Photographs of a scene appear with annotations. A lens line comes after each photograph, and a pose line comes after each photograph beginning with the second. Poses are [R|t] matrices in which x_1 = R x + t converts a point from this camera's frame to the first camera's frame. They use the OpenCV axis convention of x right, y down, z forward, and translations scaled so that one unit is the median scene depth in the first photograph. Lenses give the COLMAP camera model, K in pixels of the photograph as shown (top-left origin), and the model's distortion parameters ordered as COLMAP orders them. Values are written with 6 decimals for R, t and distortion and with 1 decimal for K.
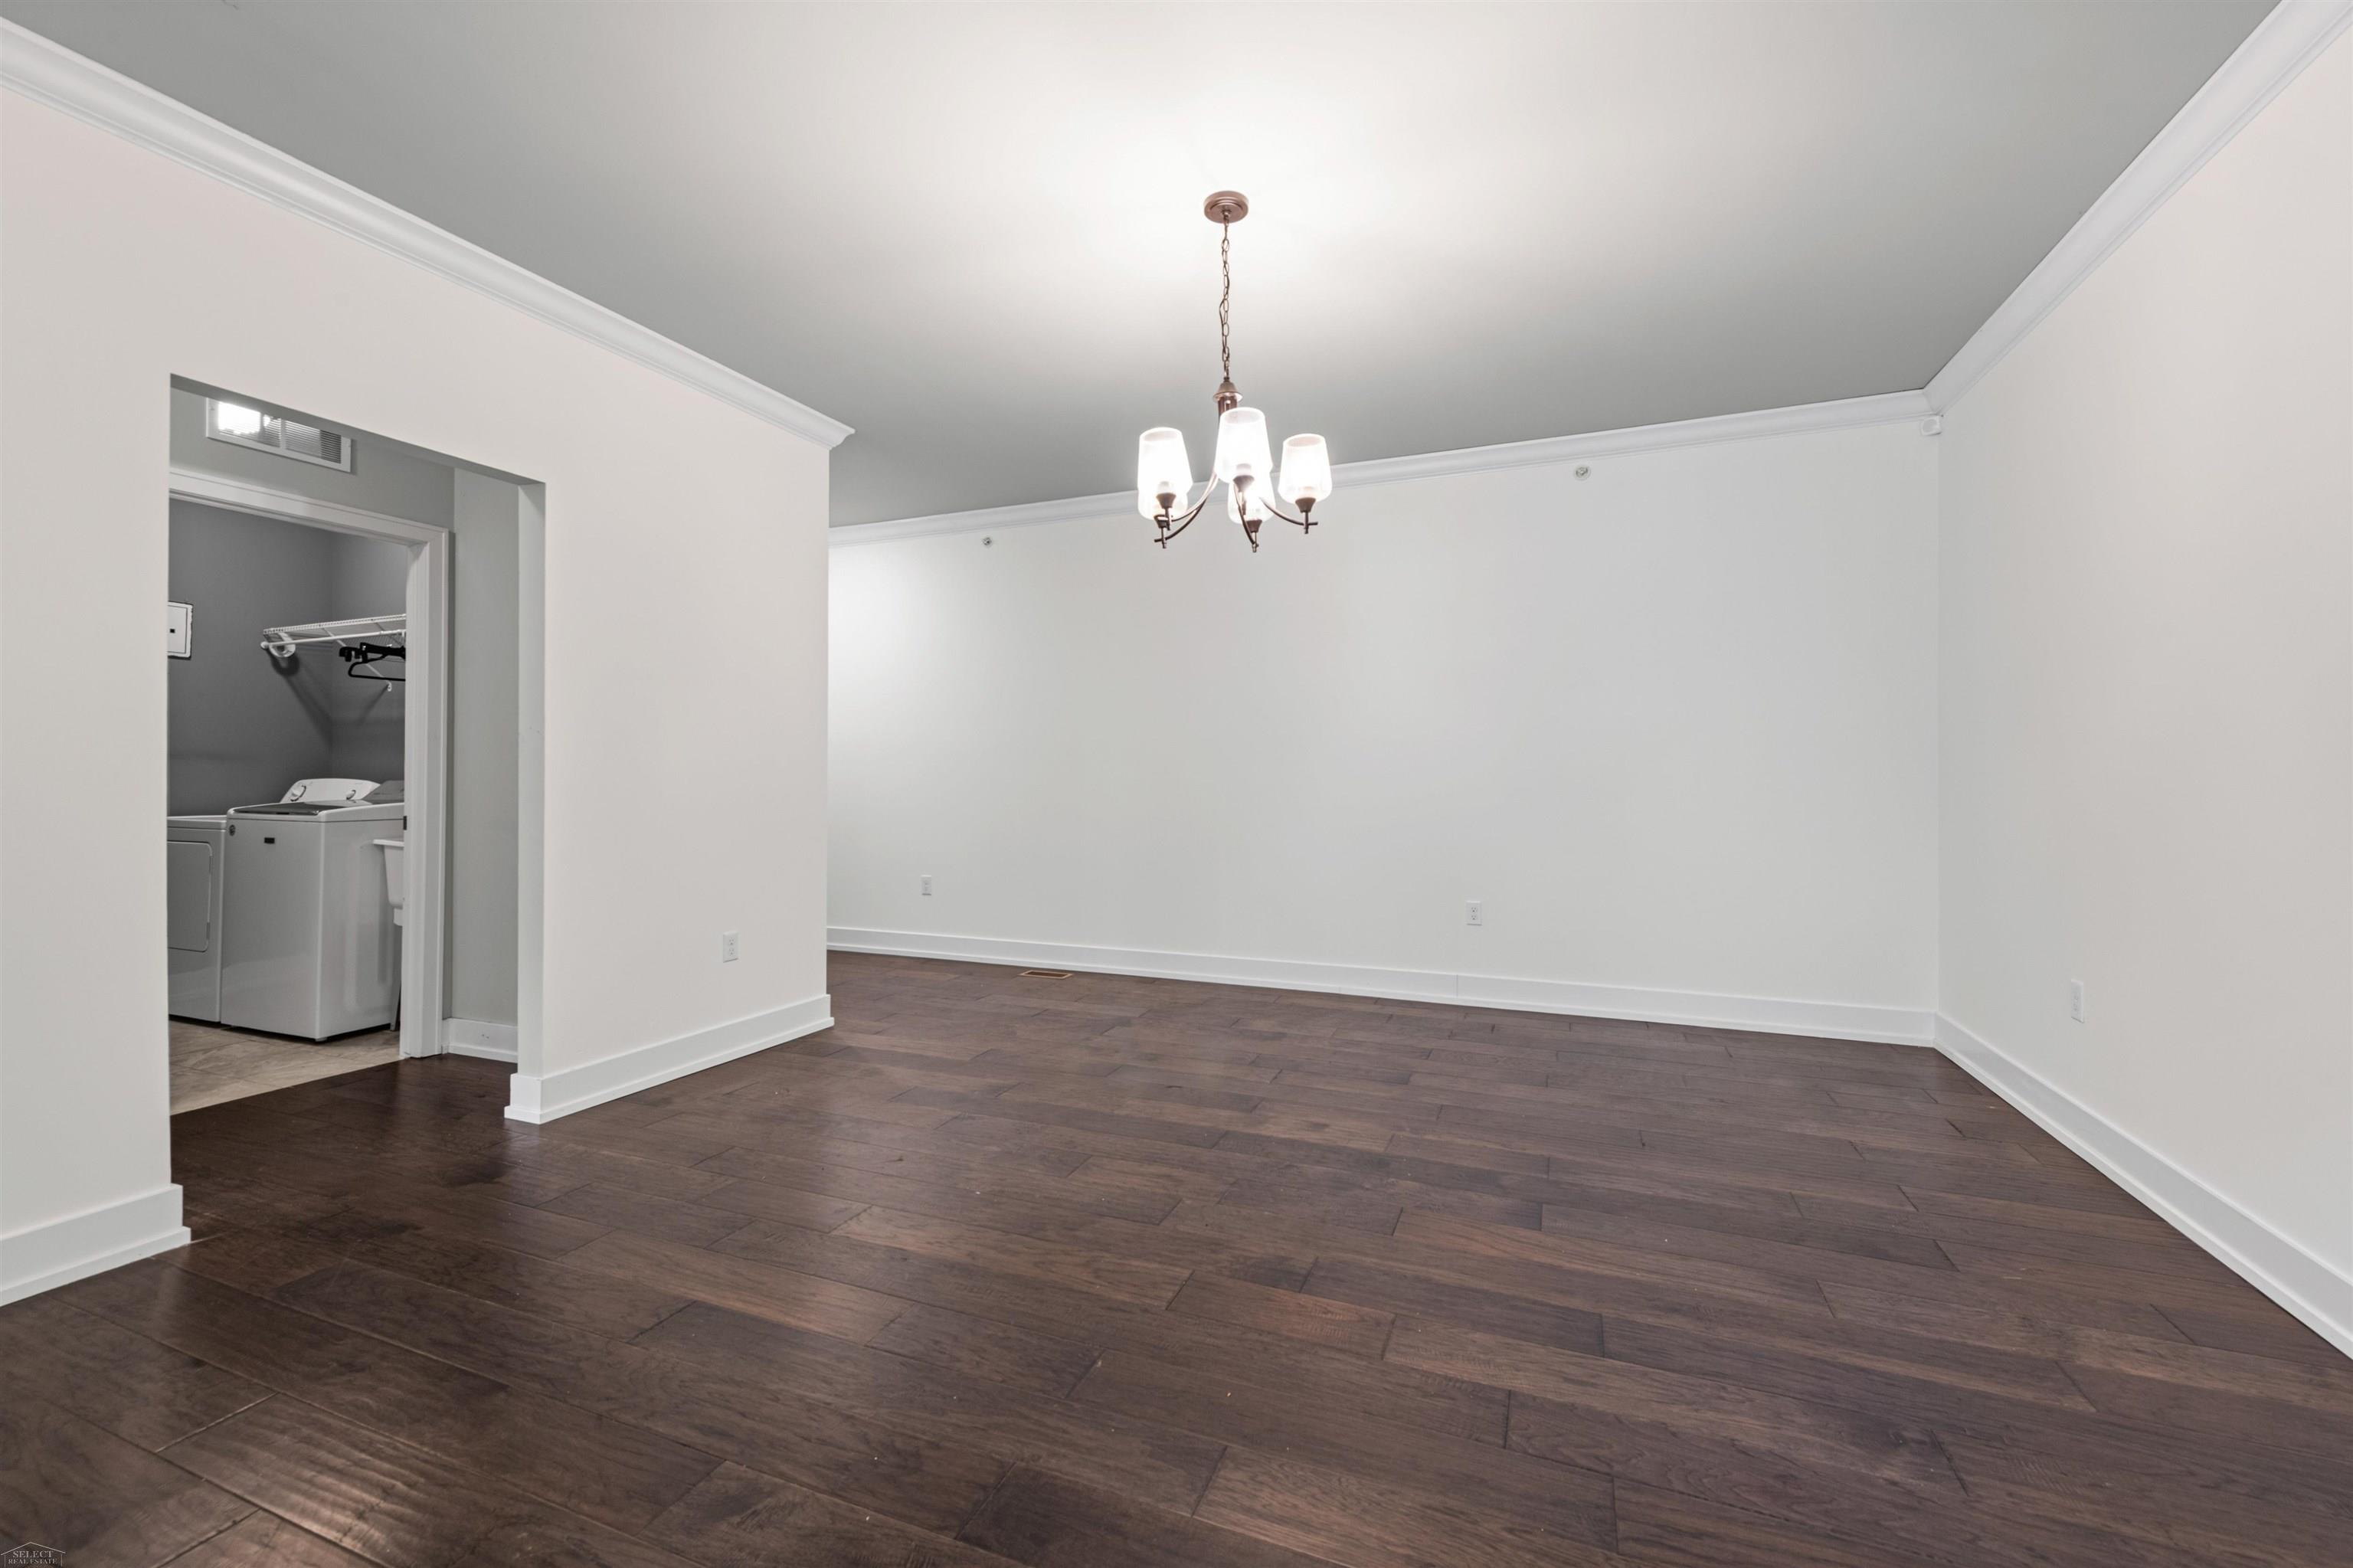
lens RADIAL K [[960.6, 0, 1182.4], [0, 960.6, 779.5], [0, 0, 1]] dist [0.029685, -0.007615]
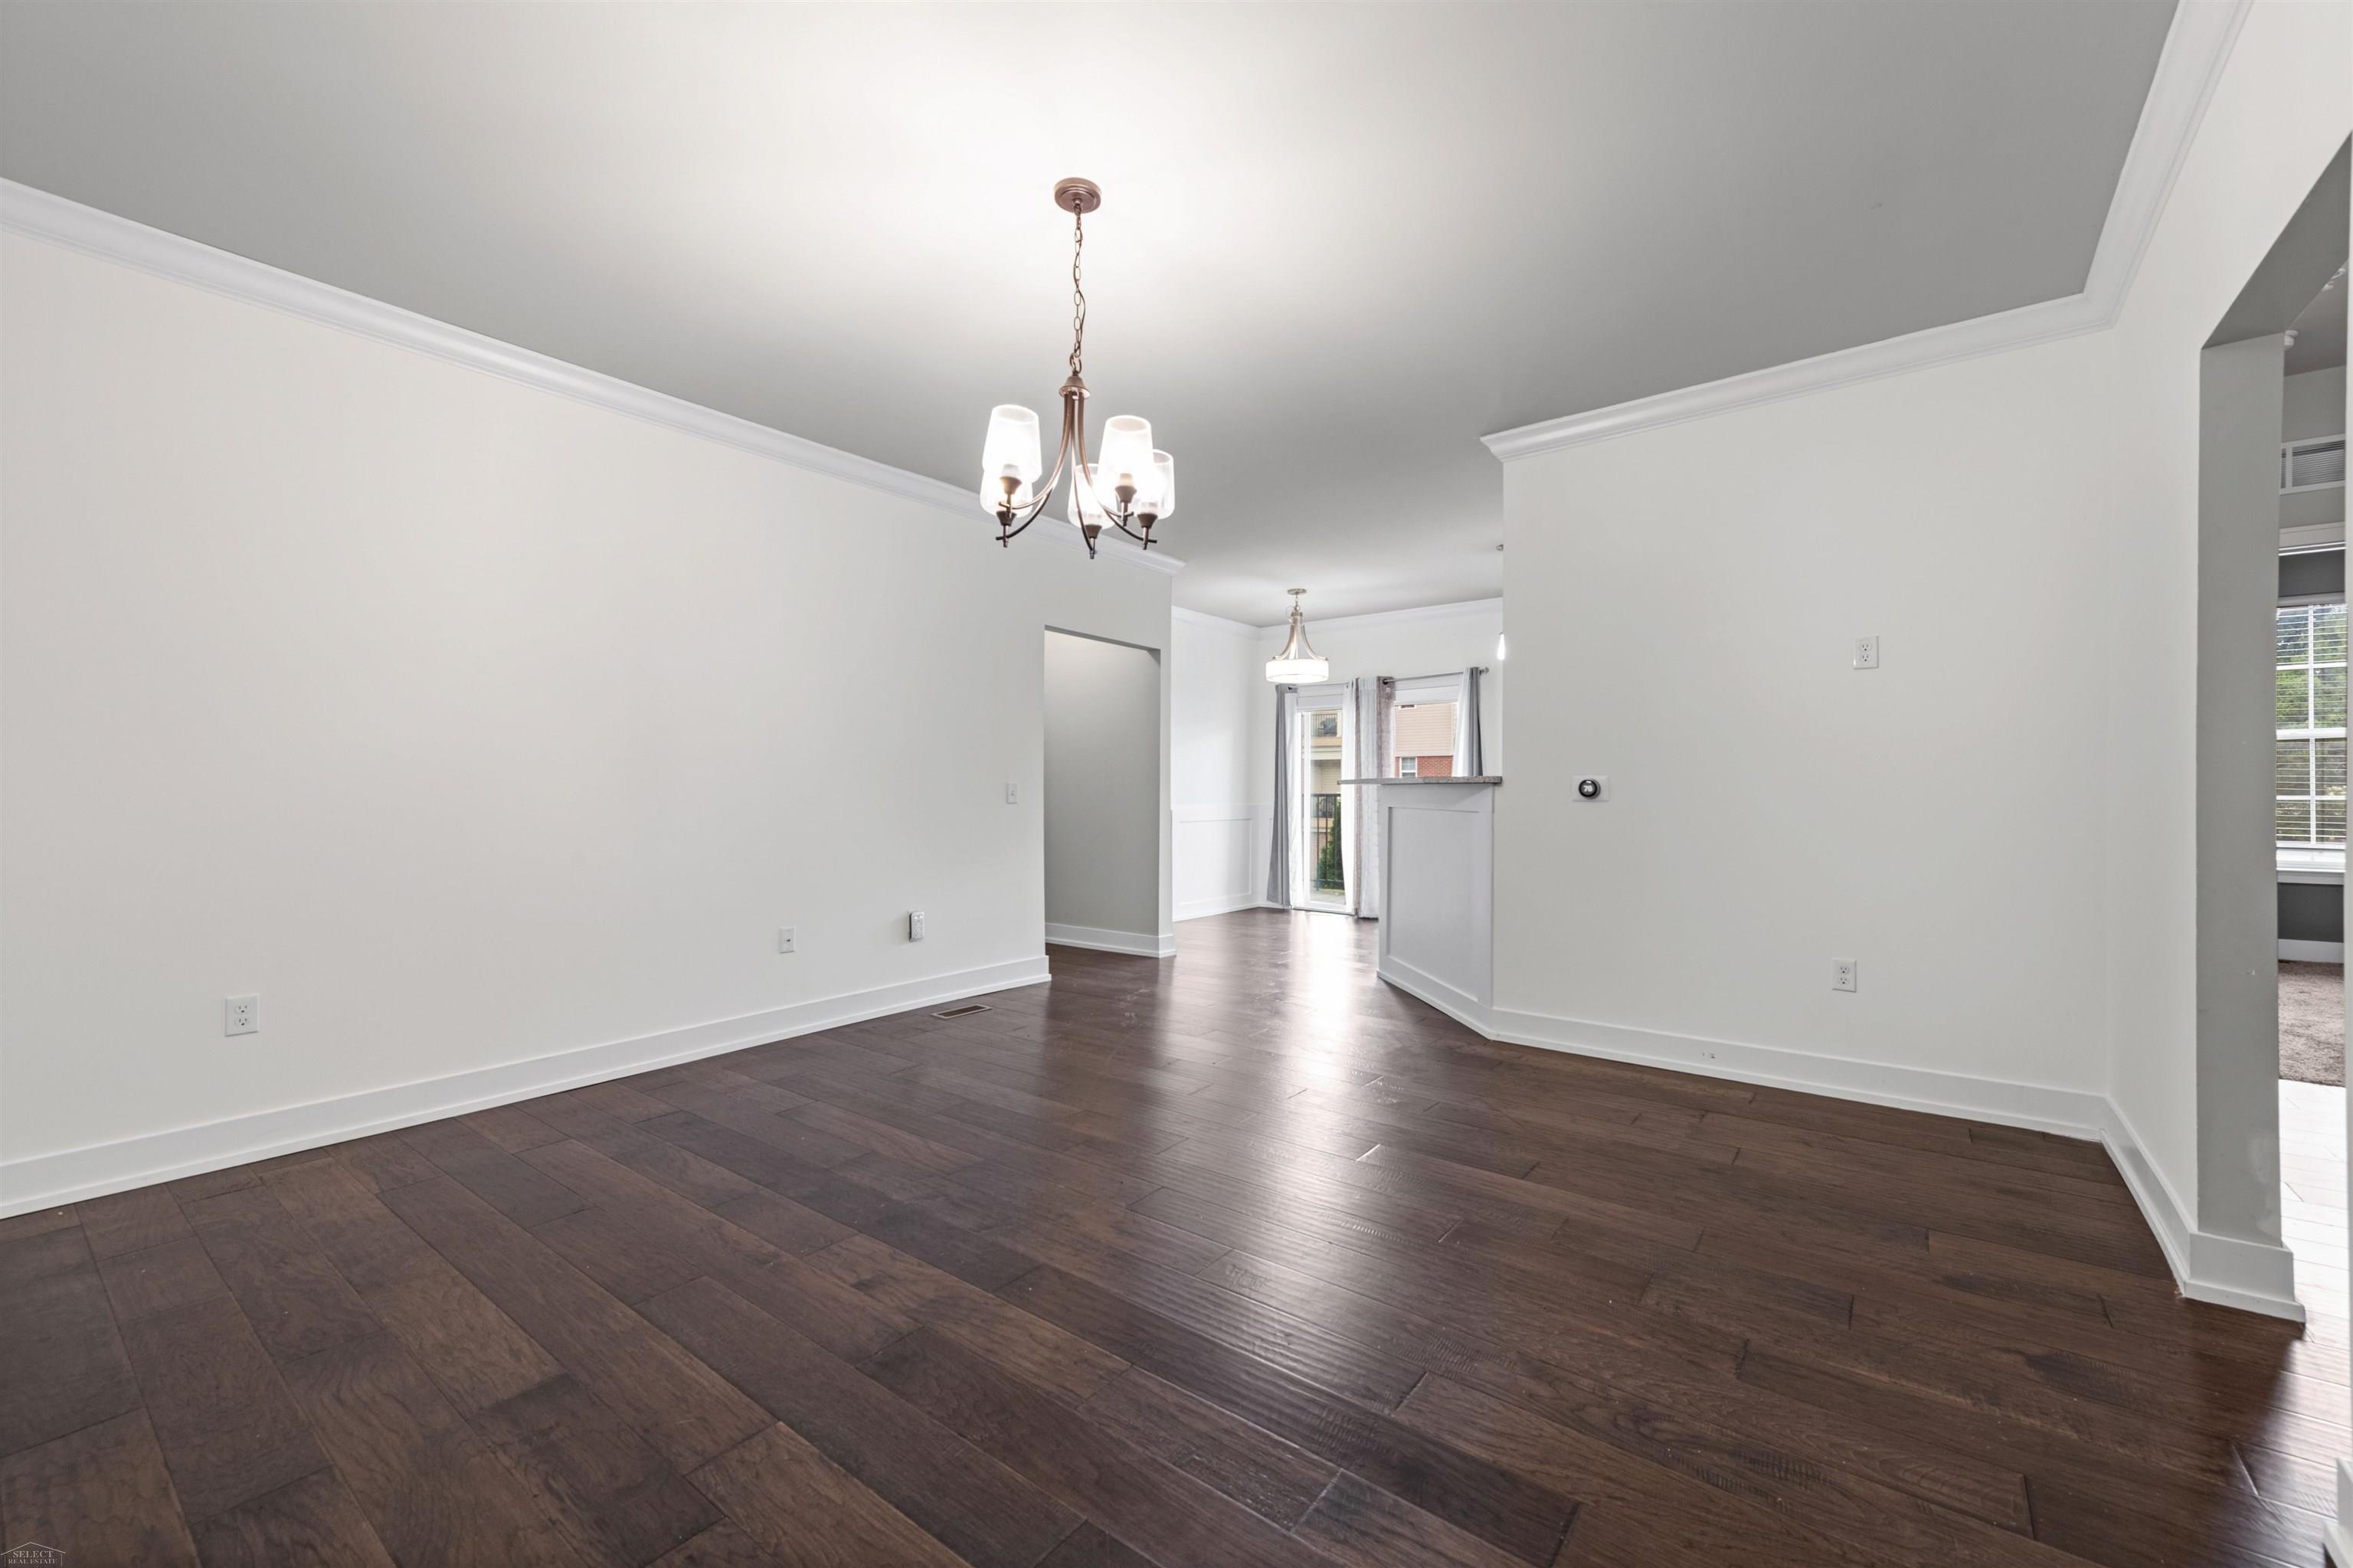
lens RADIAL K [[960.6, 0, 1182.4], [0, 960.6, 779.5], [0, 0, 1]] dist [0.029685, -0.007615]
pose [[-0.965525, 0.006080, 0.260238, -0.269655], [0.004861, 0.999974, -0.005327, -0.006772], [-0.260264, -0.003878, -0.965530, 1.634080]]
